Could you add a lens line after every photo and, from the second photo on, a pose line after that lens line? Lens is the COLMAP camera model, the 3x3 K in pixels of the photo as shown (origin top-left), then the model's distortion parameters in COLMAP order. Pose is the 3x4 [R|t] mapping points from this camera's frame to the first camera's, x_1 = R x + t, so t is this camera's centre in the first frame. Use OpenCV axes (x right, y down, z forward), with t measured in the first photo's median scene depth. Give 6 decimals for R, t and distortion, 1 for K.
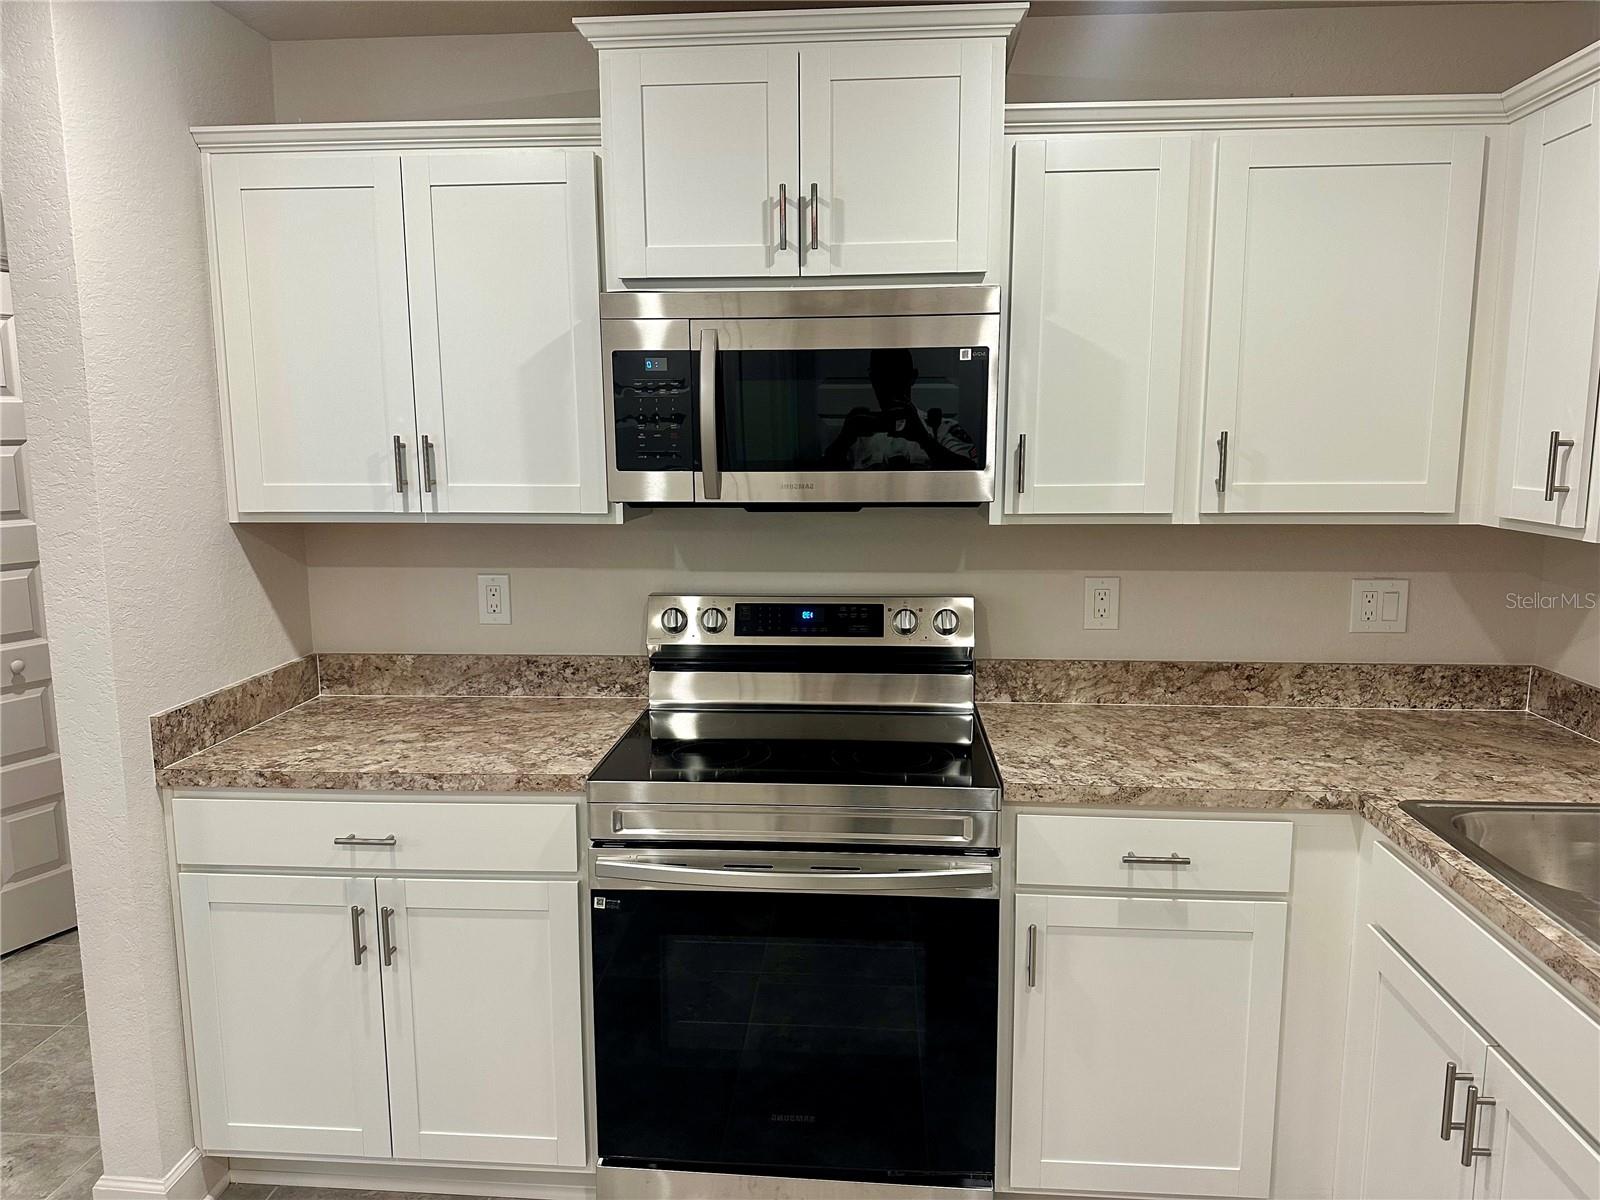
lens RADIAL K [[1128.7, 0, 800.0], [0, 1128.7, 600.0], [0, 0, 1]] dist [0.063416, -0.082370]
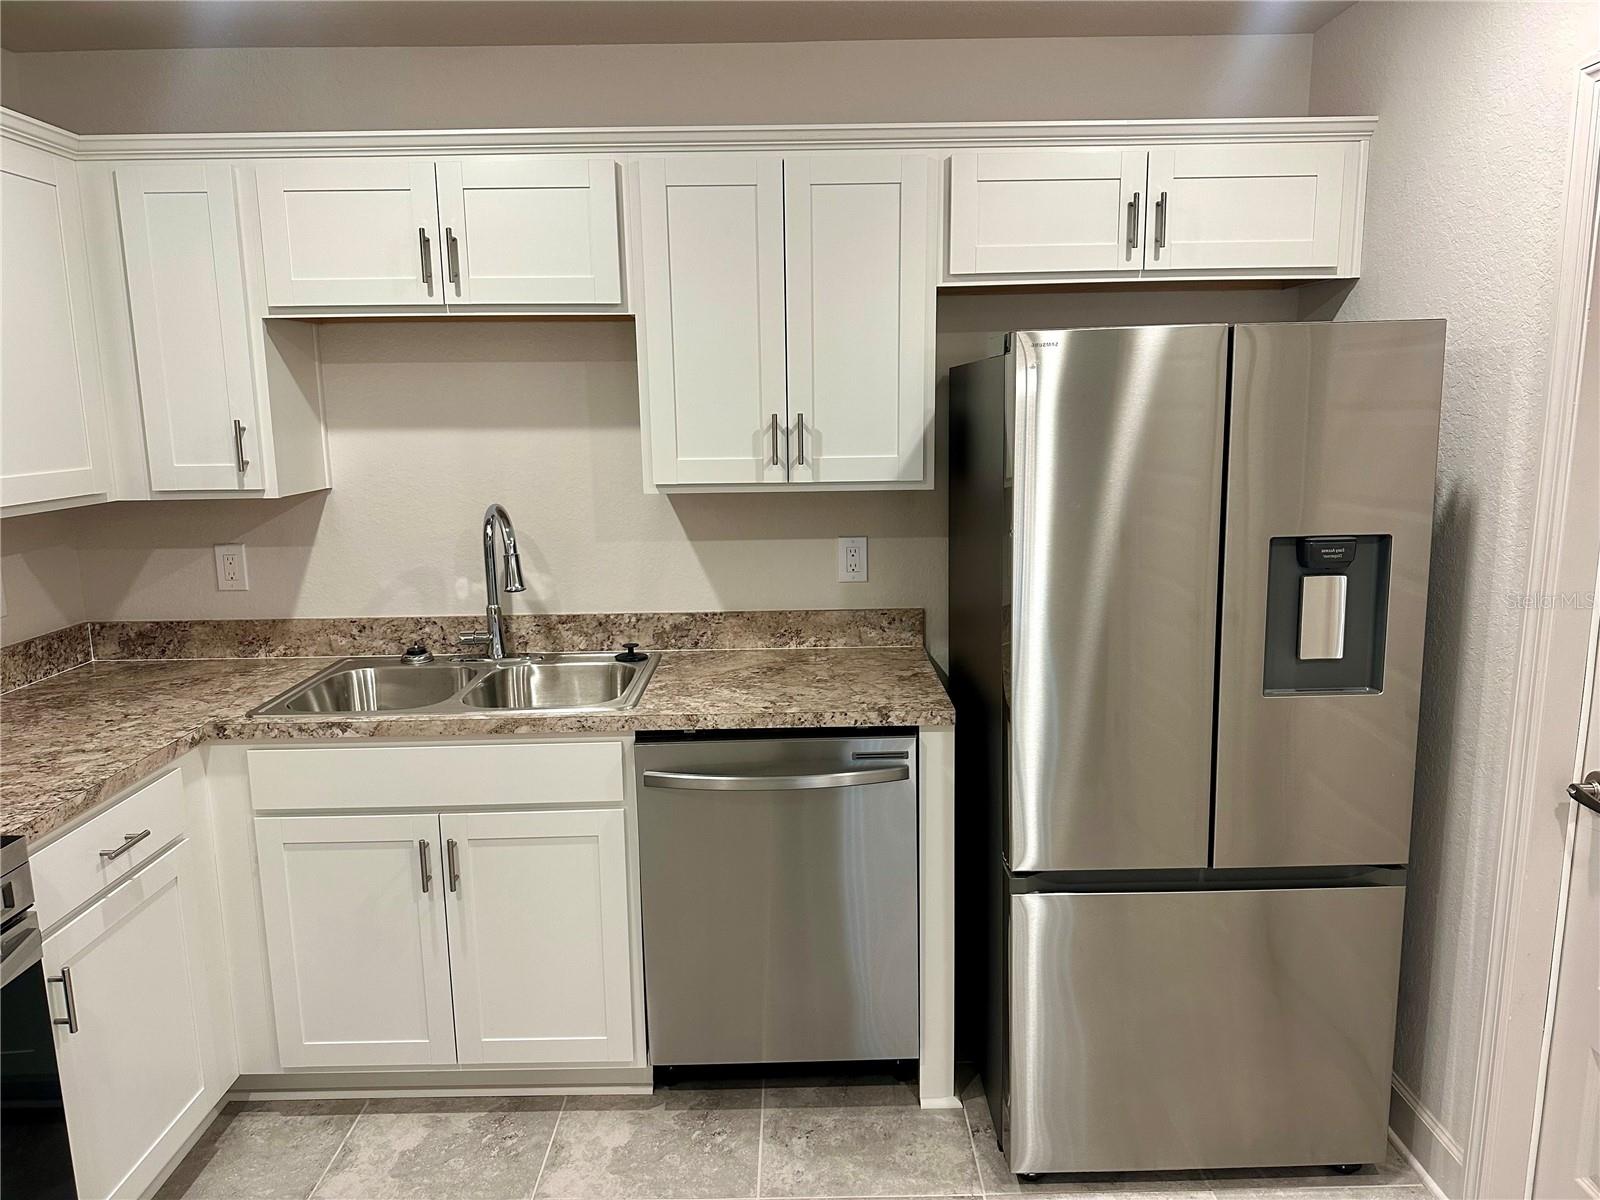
lens RADIAL K [[1128.7, 0, 800.0], [0, 1128.7, 600.0], [0, 0, 1]] dist [0.063416, -0.082370]
pose [[-0.071470, -0.171119, 0.982655, -0.557670], [0.168426, 0.968957, 0.180984, -0.053344], [-0.983120, 0.178440, -0.040431, 0.324984]]
